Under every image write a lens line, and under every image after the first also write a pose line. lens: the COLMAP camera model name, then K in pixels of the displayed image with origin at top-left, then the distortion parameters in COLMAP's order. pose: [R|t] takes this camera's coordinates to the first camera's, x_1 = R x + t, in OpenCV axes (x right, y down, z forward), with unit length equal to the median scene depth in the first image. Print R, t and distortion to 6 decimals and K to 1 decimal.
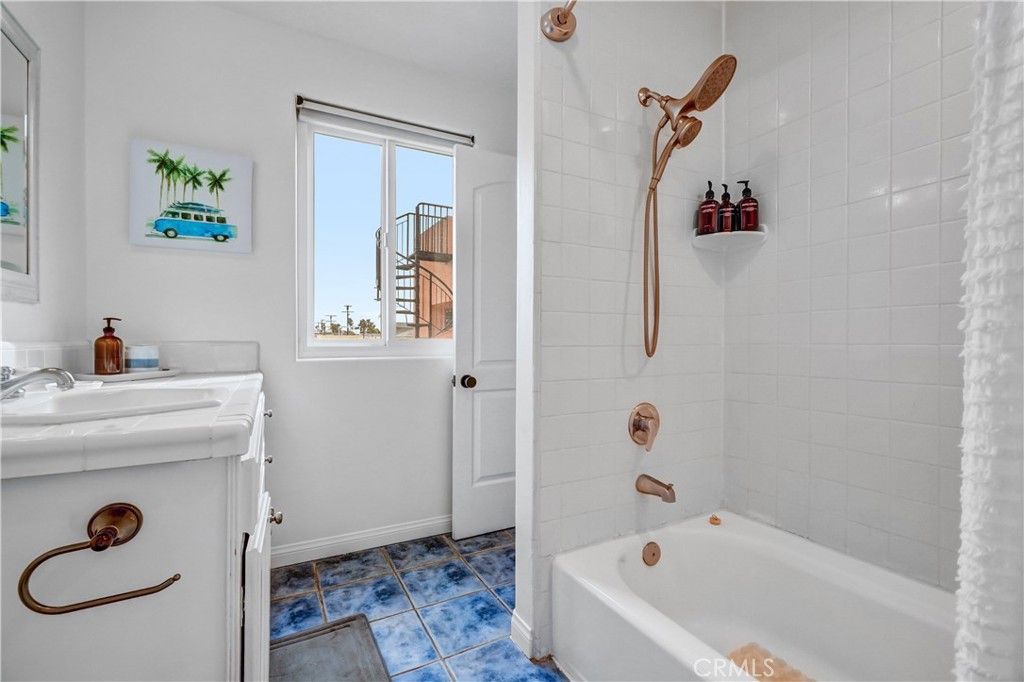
lens RADIAL K [[453.6, 0, 512.7], [0, 453.6, 340.8], [0, 0, 1]] dist [-0.000818, -0.000050]
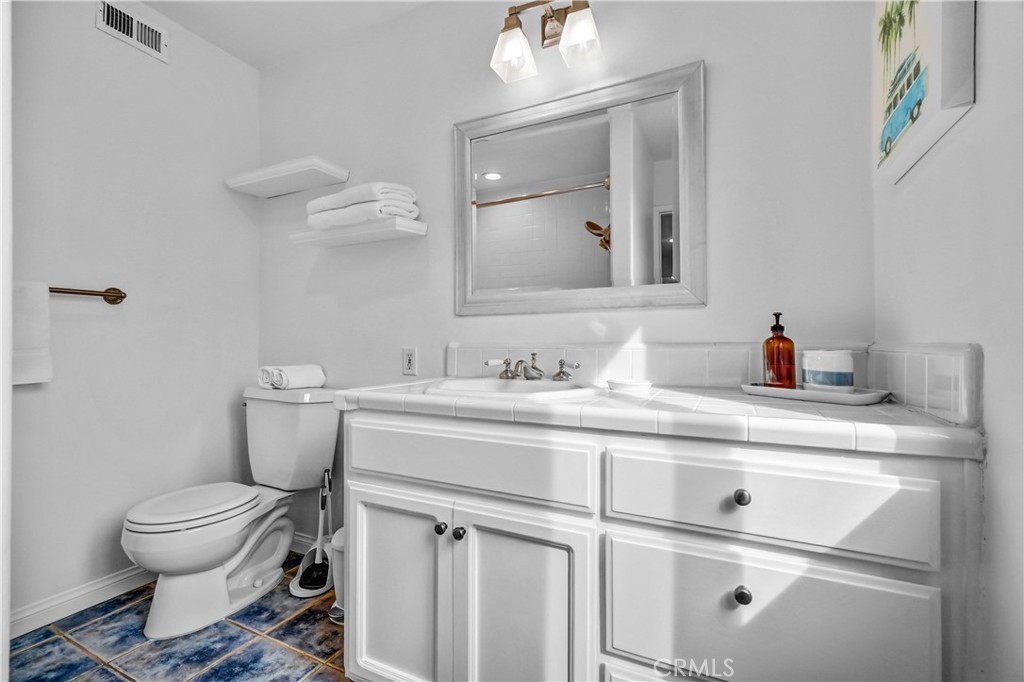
lens RADIAL K [[453.6, 0, 511.6], [0, 453.6, 343.5], [0, 0, 1]] dist [-0.000818, -0.000050]
pose [[-0.815803, -0.000481, -0.578330, -0.082970], [-0.000515, 1.000000, -0.000106, 0.001606], [0.578330, 0.000211, -0.815803, 1.327598]]
